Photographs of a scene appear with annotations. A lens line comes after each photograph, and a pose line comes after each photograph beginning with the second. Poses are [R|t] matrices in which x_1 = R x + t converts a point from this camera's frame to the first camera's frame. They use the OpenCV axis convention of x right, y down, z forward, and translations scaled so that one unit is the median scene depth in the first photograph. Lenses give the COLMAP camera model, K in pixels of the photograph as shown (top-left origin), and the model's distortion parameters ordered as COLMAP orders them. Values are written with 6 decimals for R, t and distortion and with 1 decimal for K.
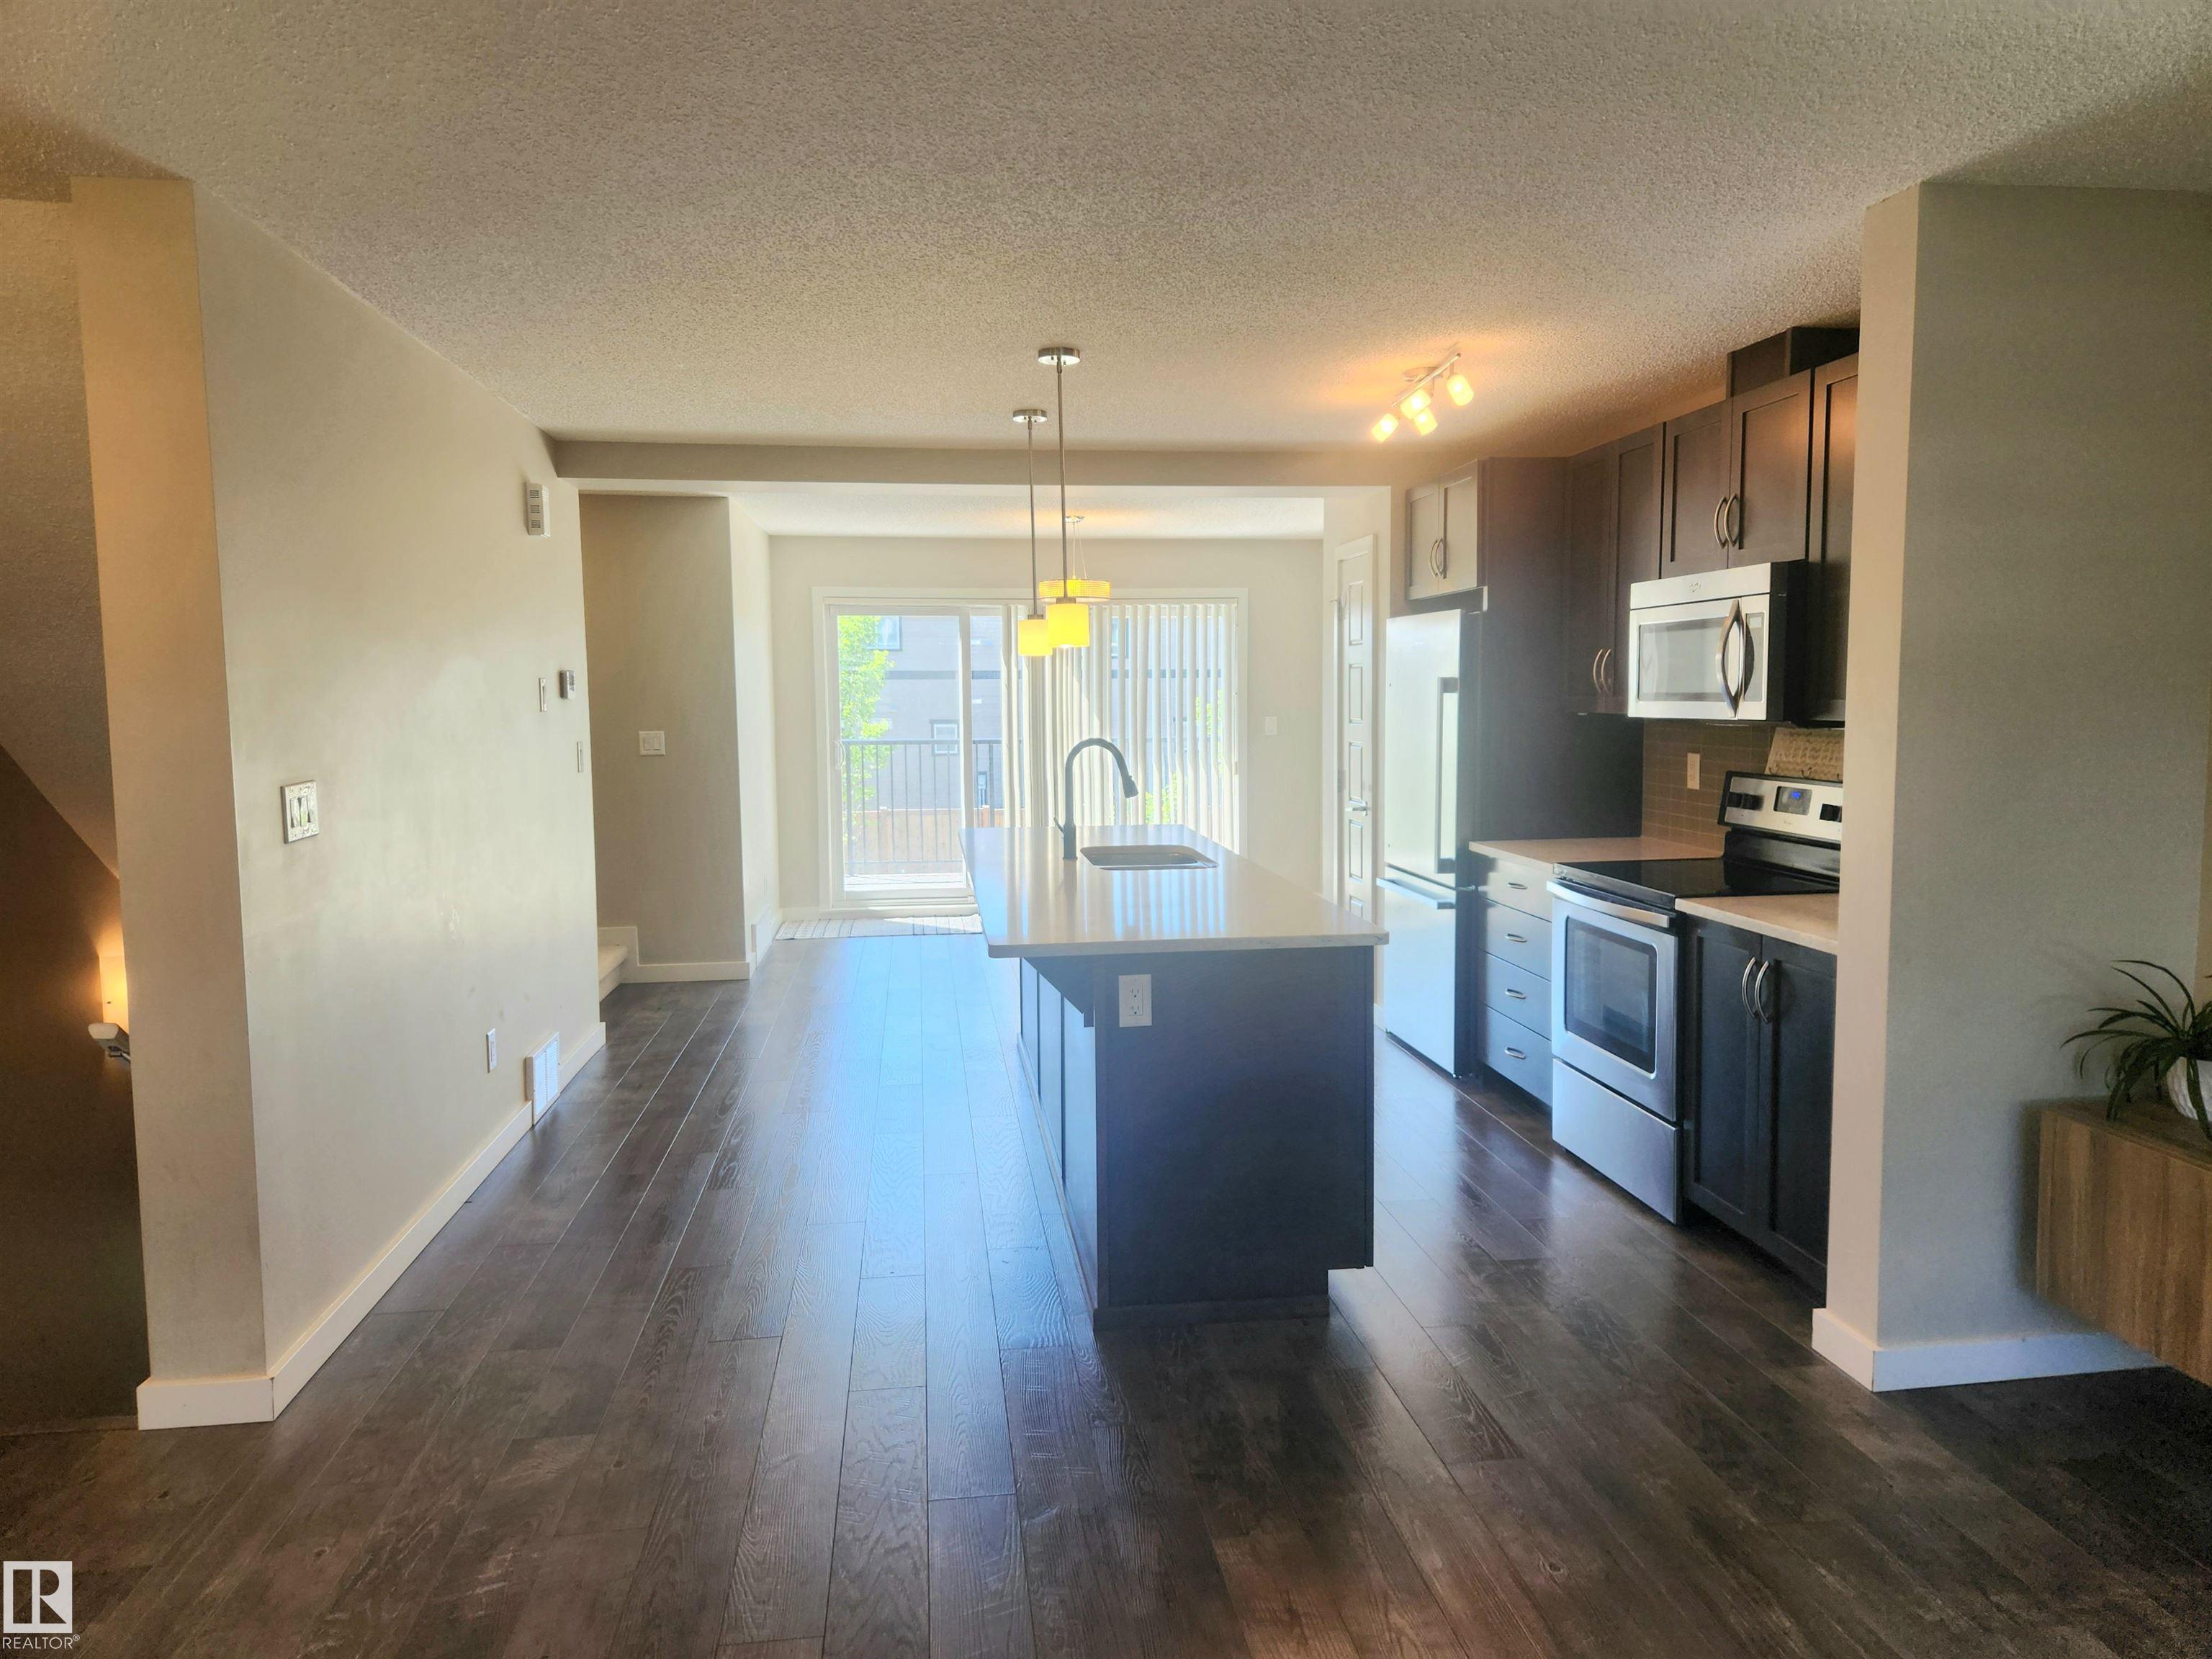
lens RADIAL K [[1485.6, 0, 1090.6], [0, 1485.6, 805.3], [0, 0, 1]] dist [0.067597, -0.058272]
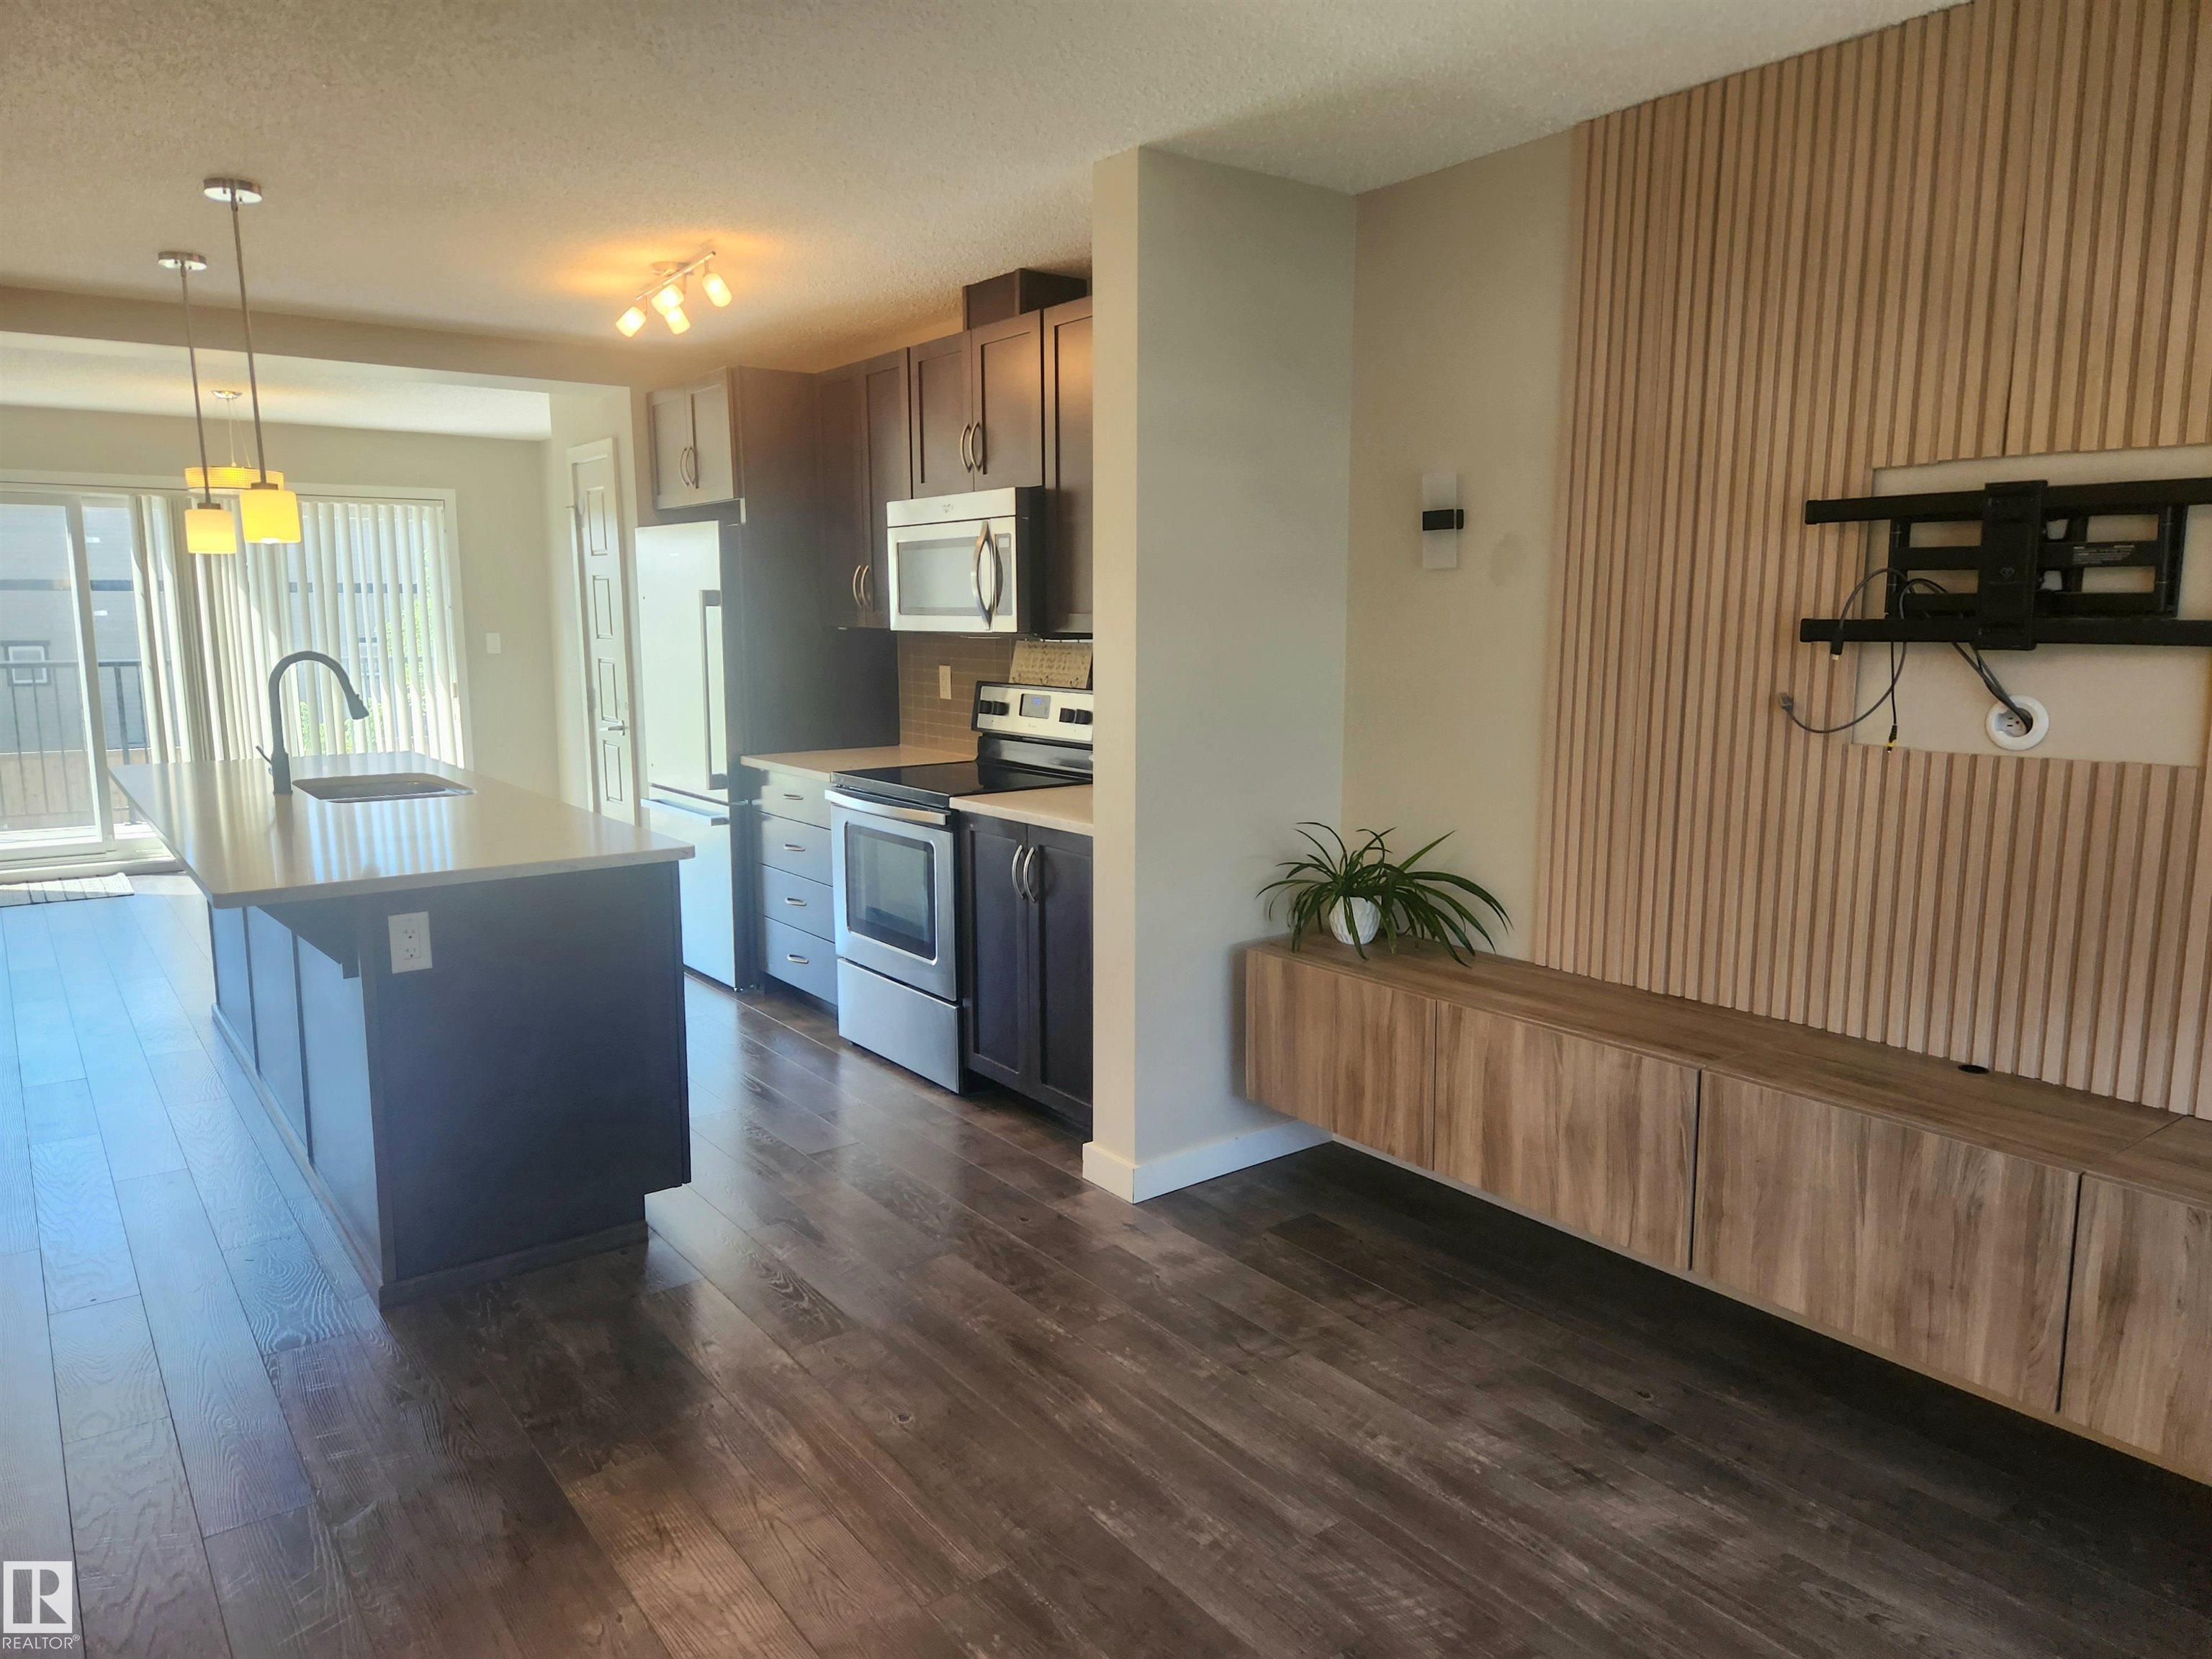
lens RADIAL K [[1485.6, 0, 1095.7], [0, 1485.6, 819.8], [0, 0, 1]] dist [0.067597, -0.058272]
pose [[0.871373, -0.060209, 0.486912, -0.044913], [0.030157, 0.997138, 0.069331, 0.007716], [-0.489693, -0.045729, 0.870695, 0.015427]]
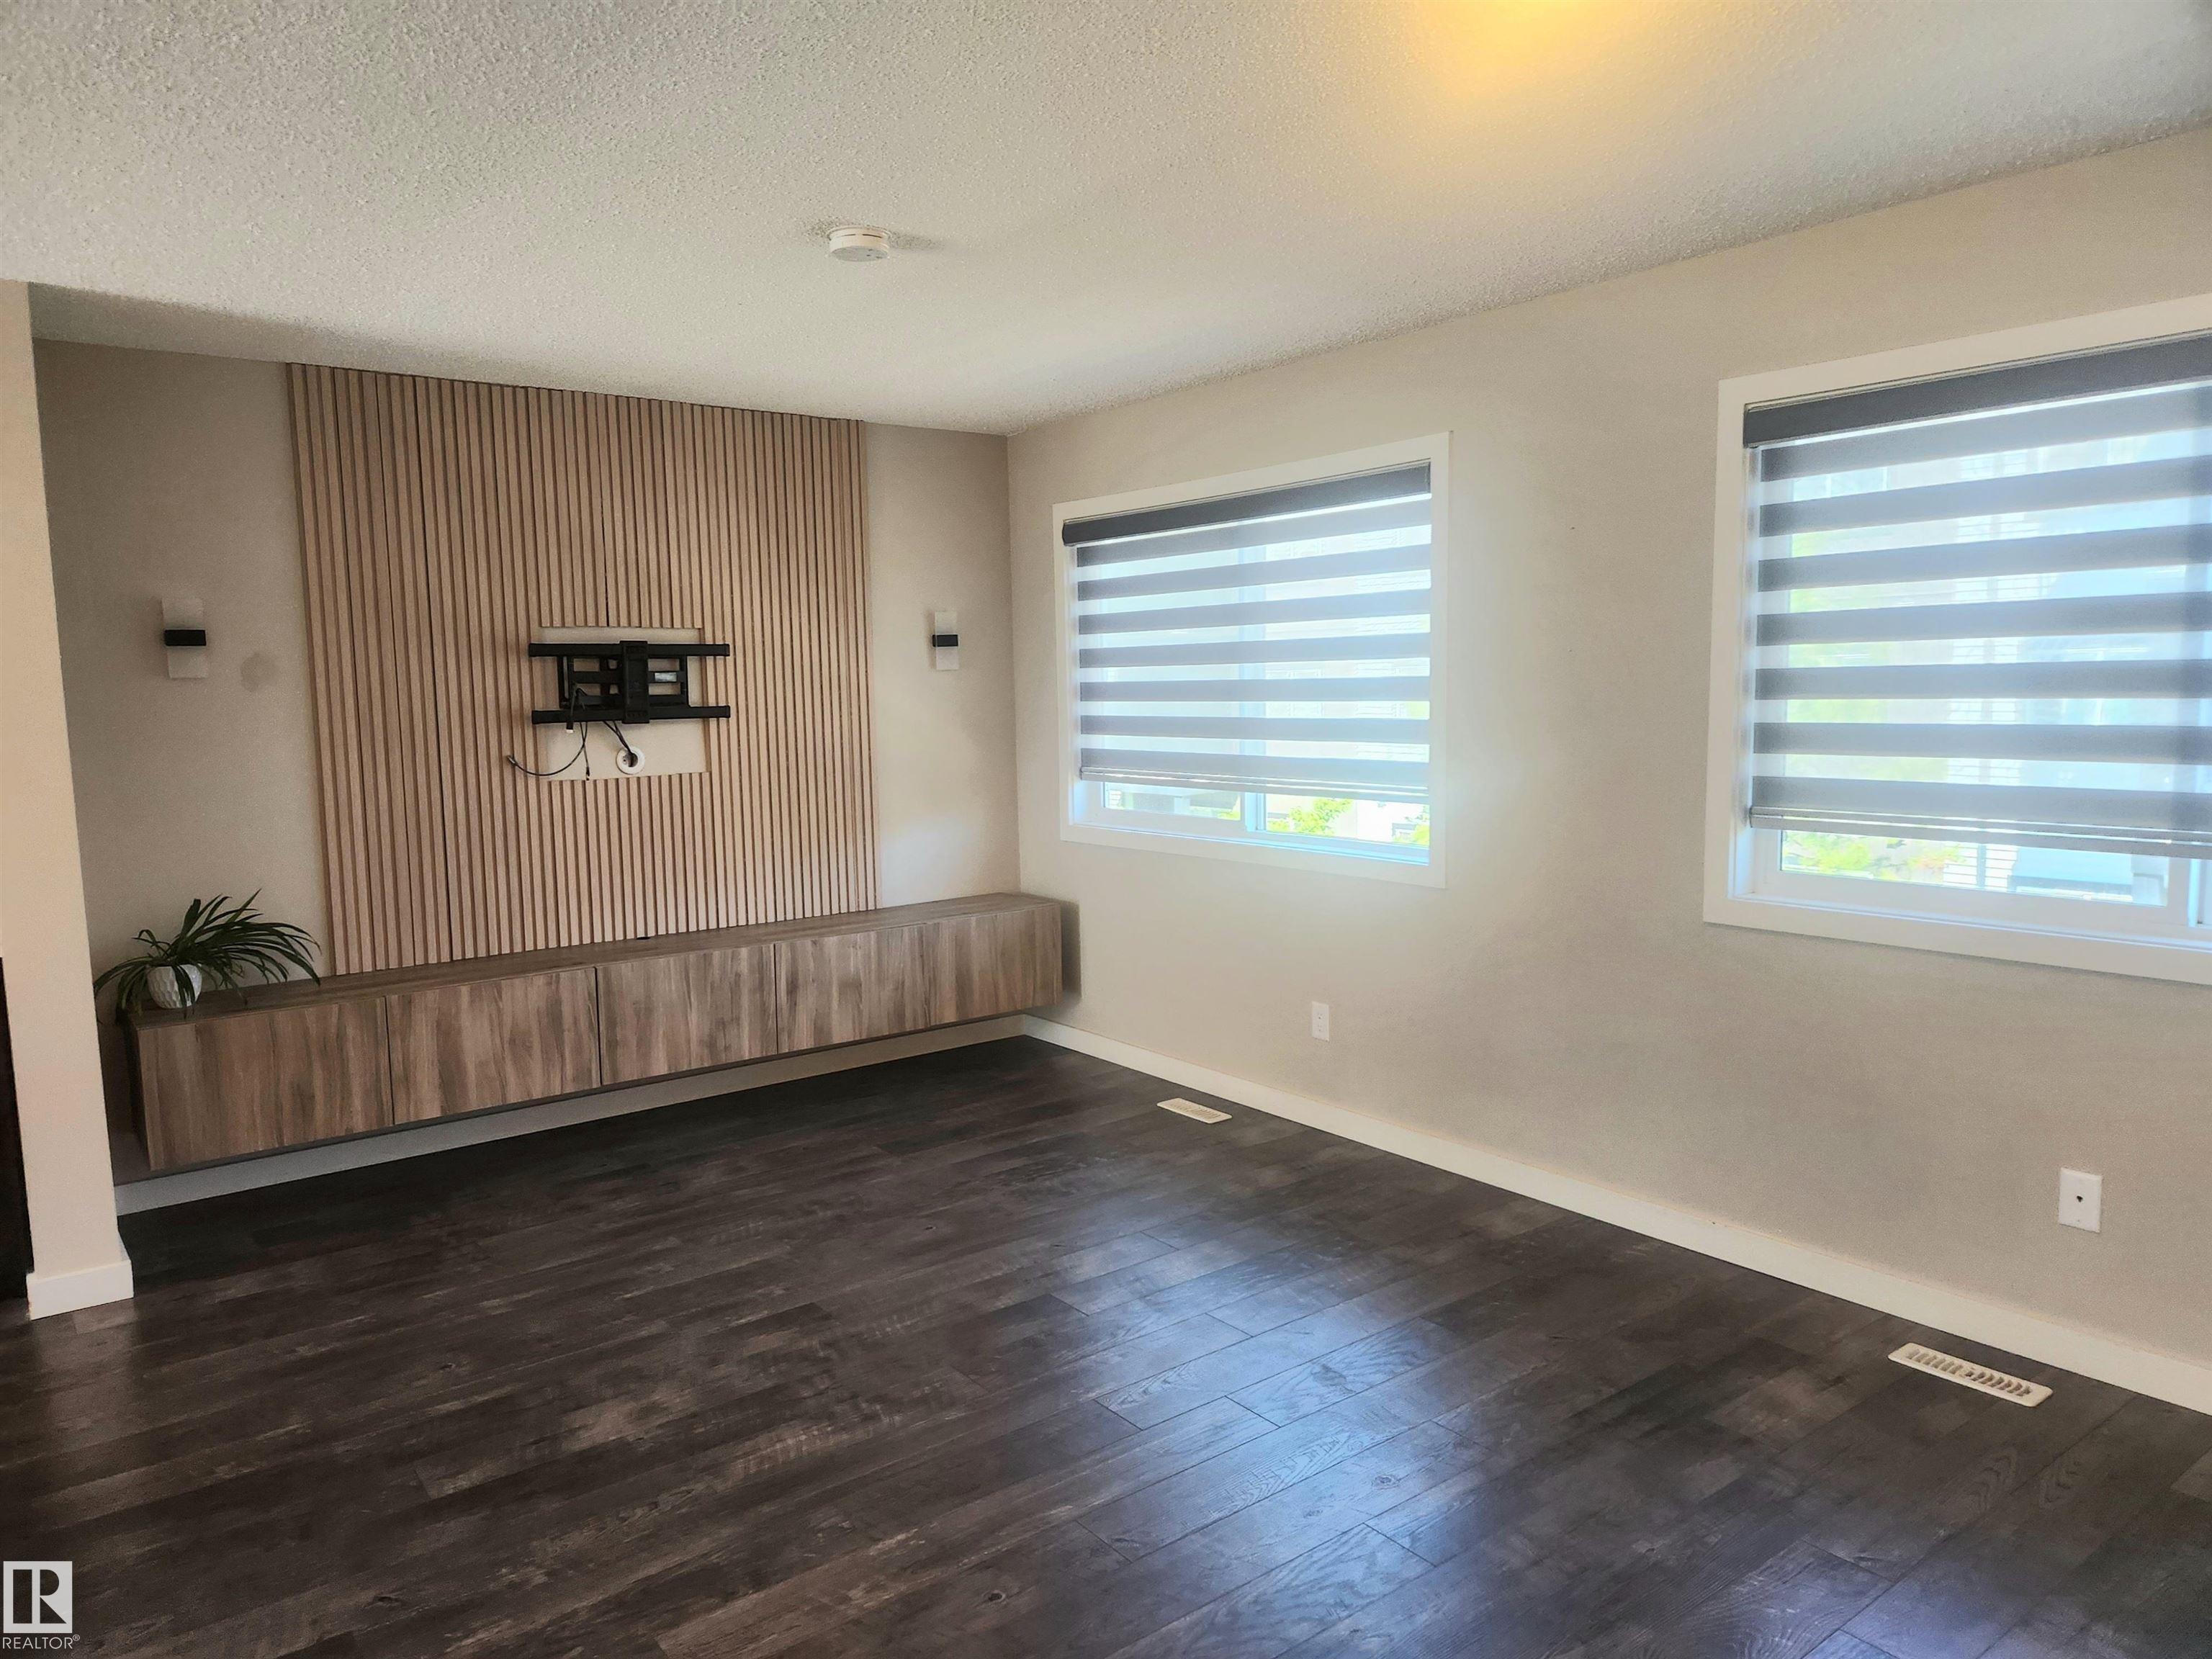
lens RADIAL K [[1485.6, 0, 1073.1], [0, 1485.6, 851.7], [0, 0, 1]] dist [0.067597, -0.058272]
pose [[-0.501982, -0.074150, 0.861694, -0.706293], [0.095286, 0.985511, 0.140314, -0.045665], [-0.859613, 0.152543, -0.487643, 0.732240]]
